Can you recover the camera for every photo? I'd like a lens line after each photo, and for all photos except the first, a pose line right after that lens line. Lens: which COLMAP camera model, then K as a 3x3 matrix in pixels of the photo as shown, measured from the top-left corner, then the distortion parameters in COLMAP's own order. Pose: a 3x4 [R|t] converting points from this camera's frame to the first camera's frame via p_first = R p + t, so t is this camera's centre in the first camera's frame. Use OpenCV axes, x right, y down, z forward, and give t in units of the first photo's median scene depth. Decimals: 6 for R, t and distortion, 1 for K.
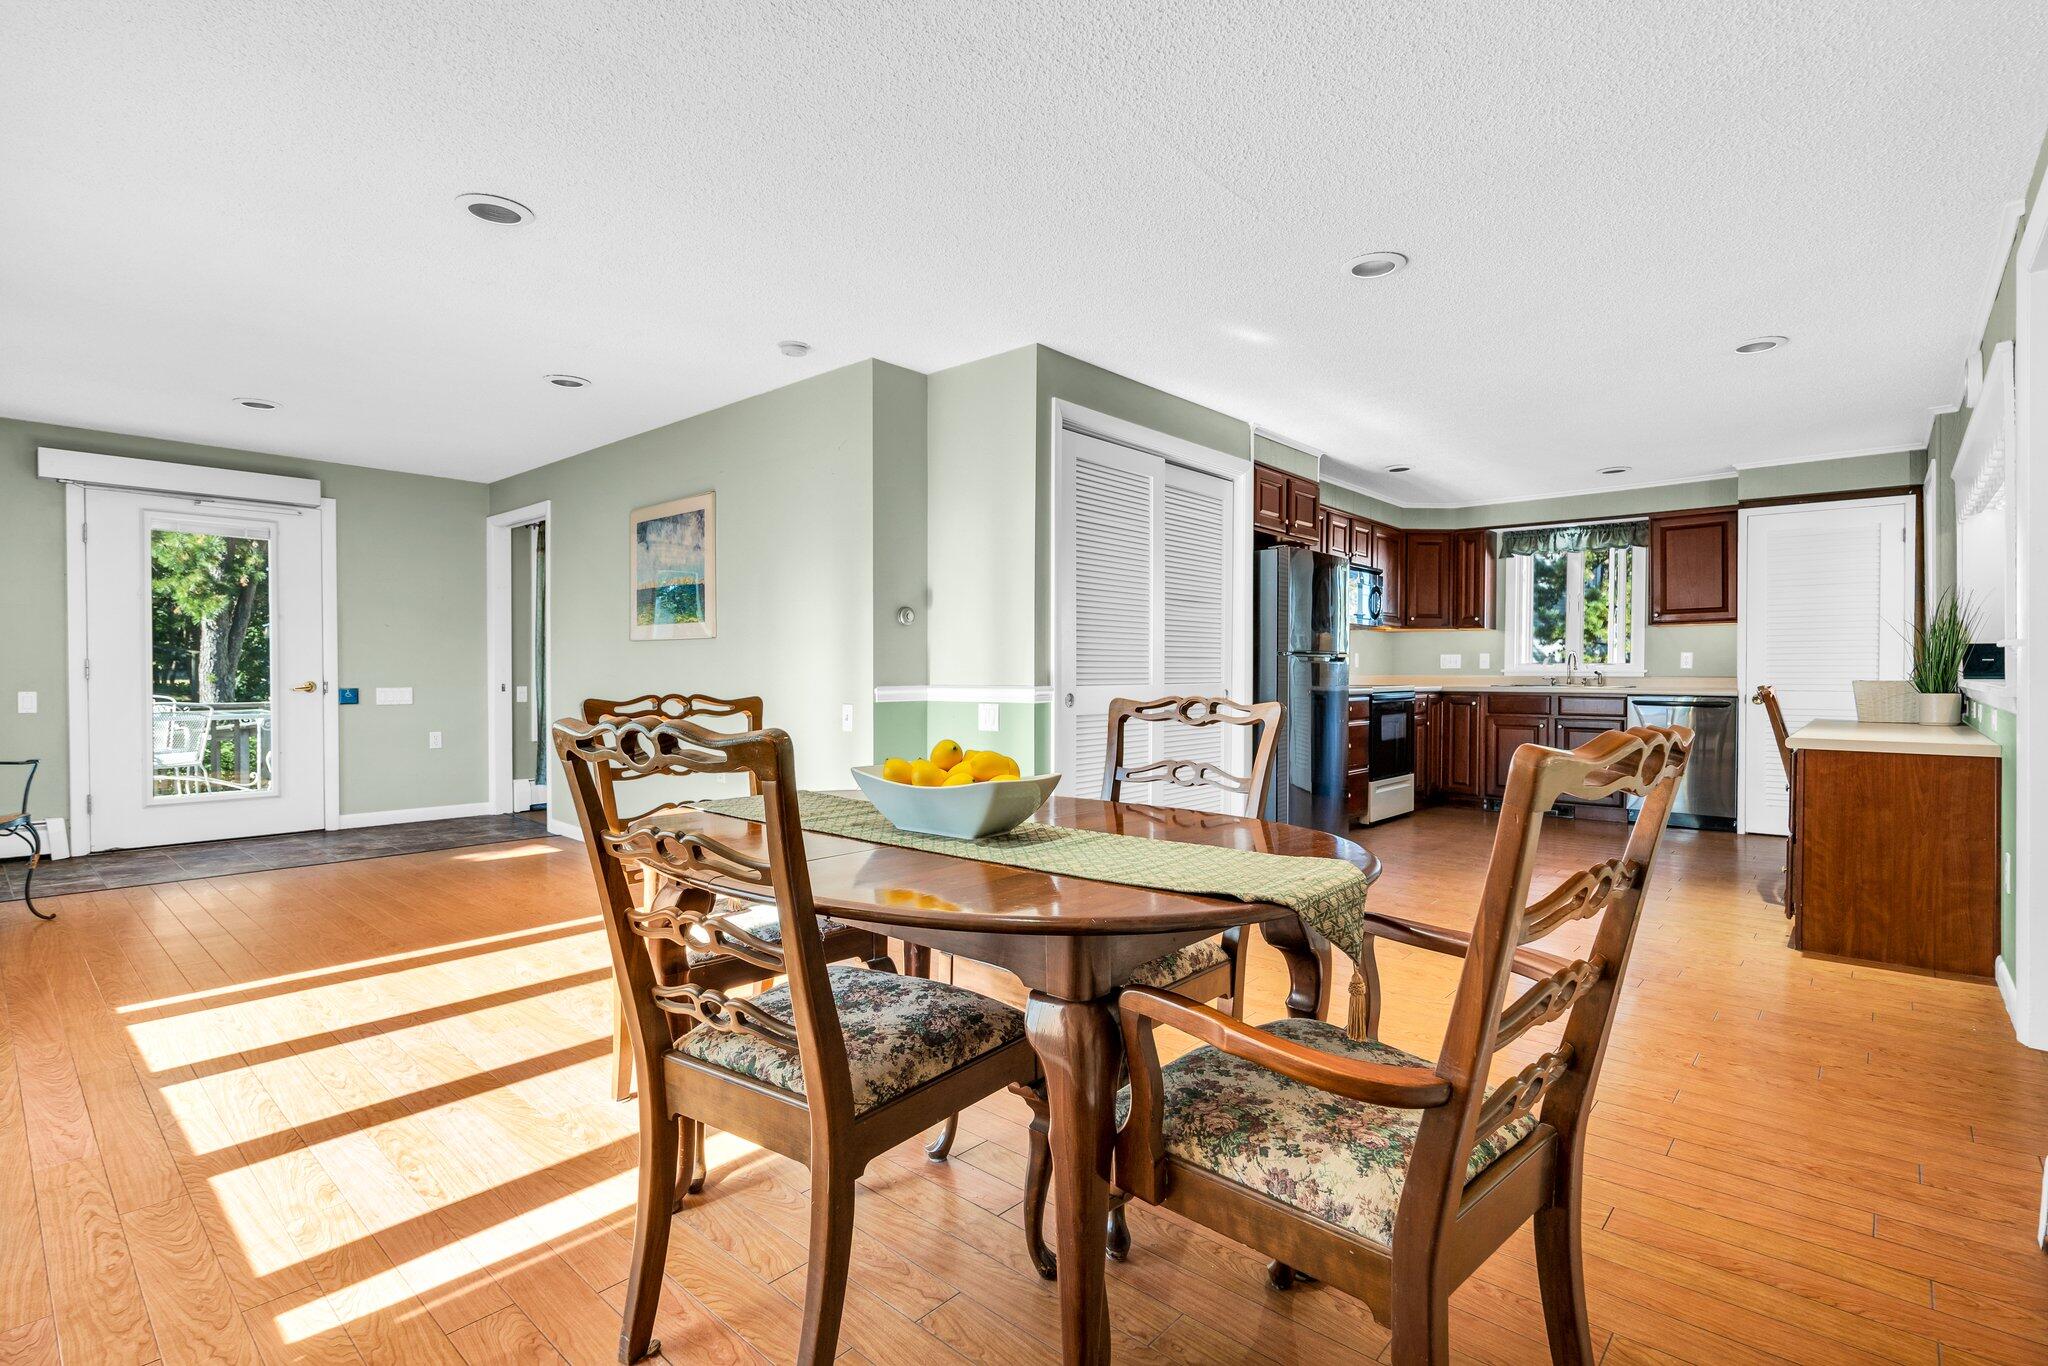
lens RADIAL K [[962.2, 0, 1017.2], [0, 962.2, 685.6], [0, 0, 1]] dist [-0.005744, 0.001562]
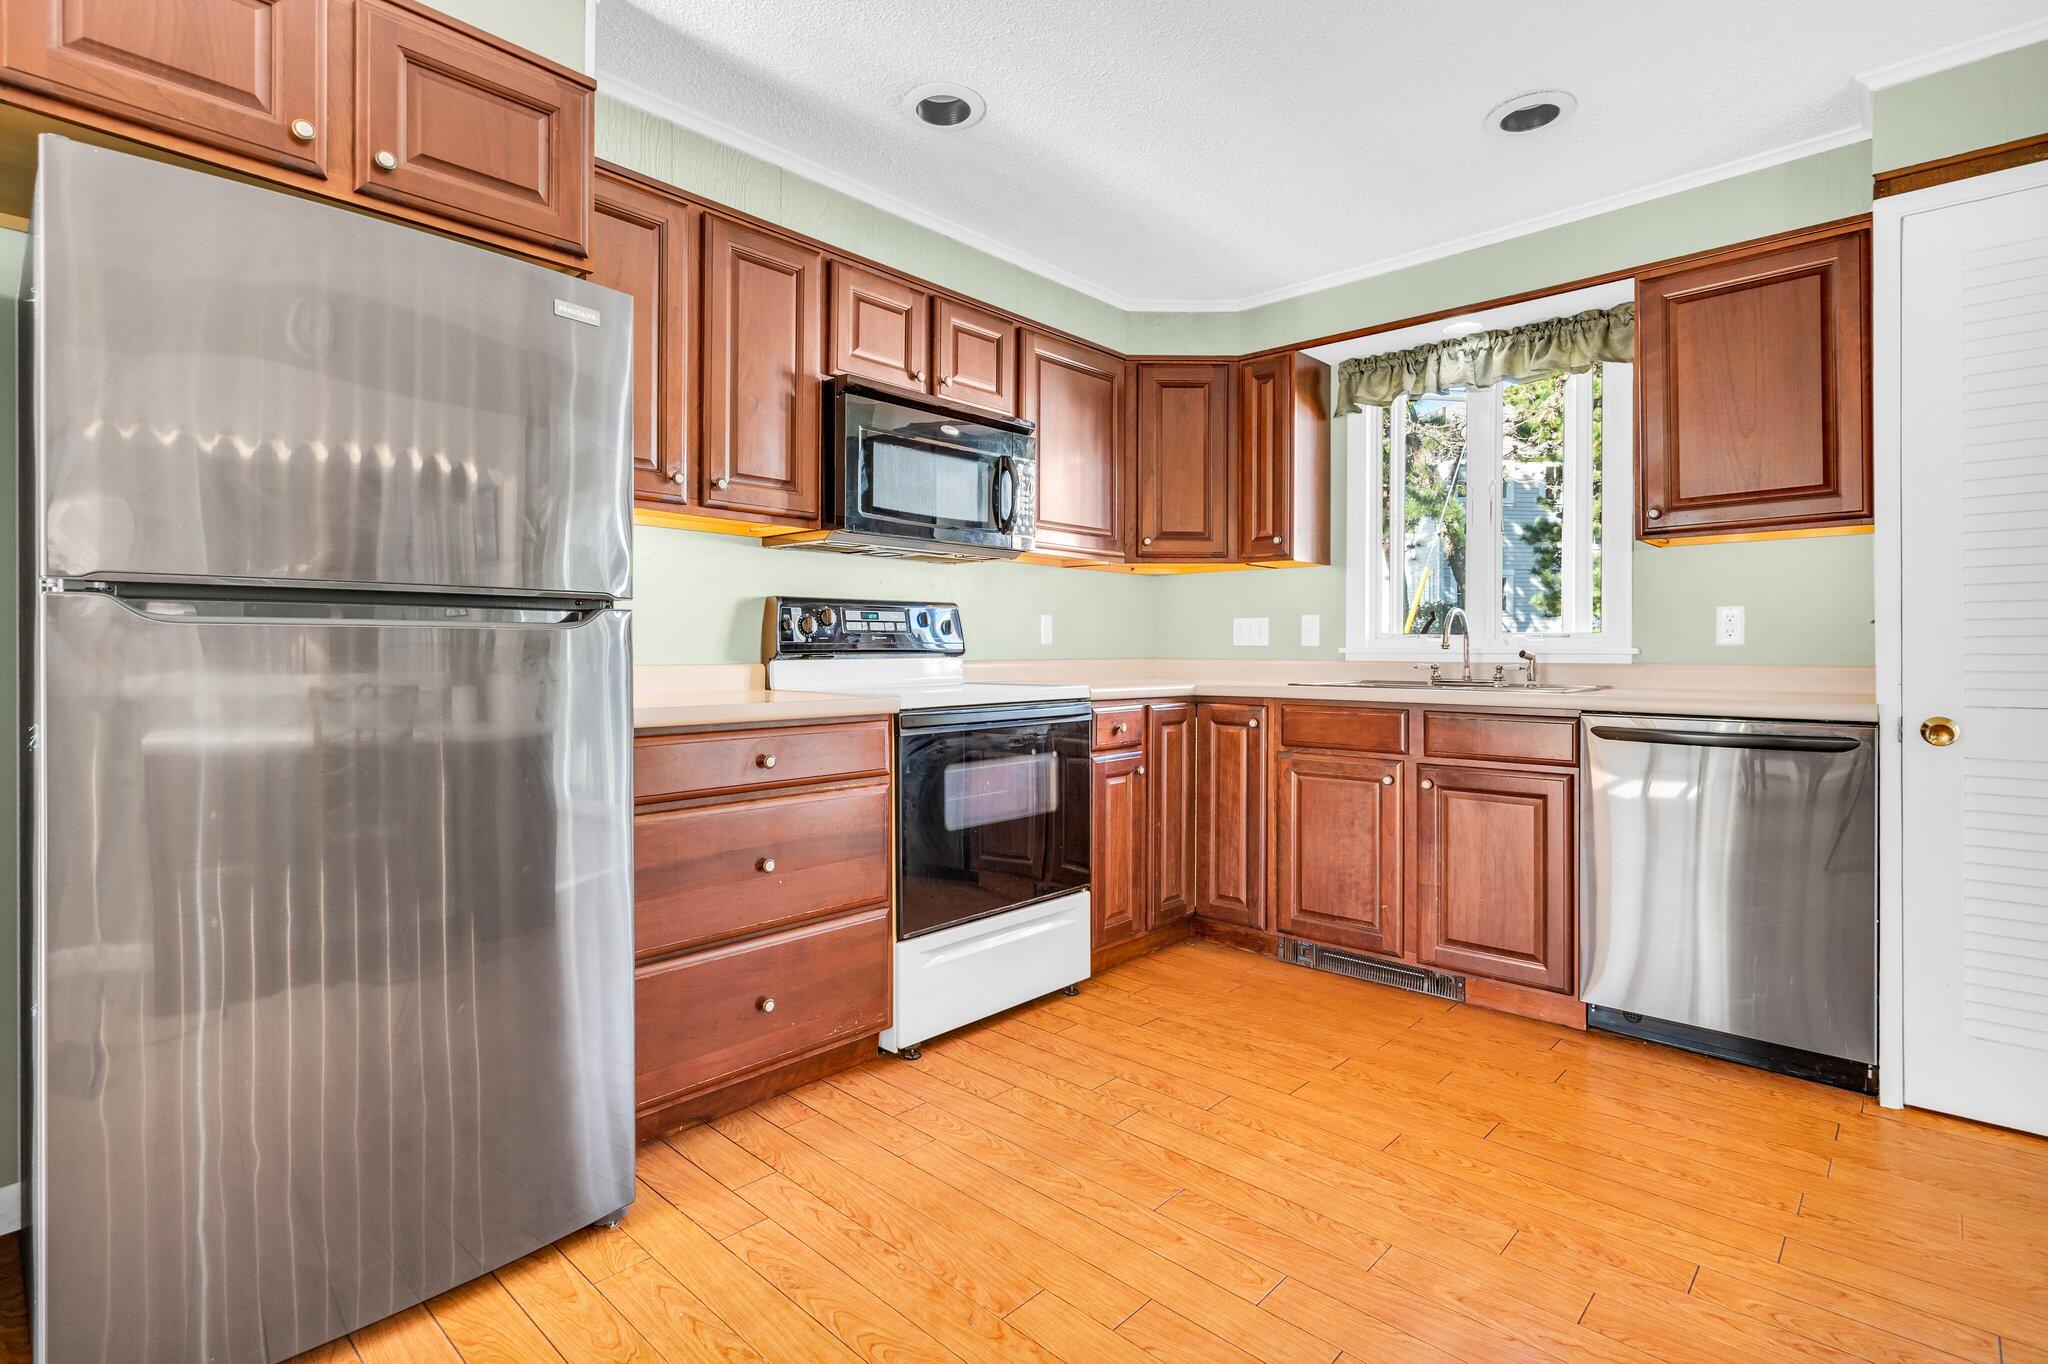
lens RADIAL K [[962.2, 0, 1030.1], [0, 962.2, 665.7], [0, 0, 1]] dist [-0.005744, 0.001562]
pose [[0.999998, 0.000953, 0.001851, 0.384223], [-0.000951, 0.999999, -0.001114, -0.008054], [-0.001852, 0.001113, 0.999998, 0.570269]]
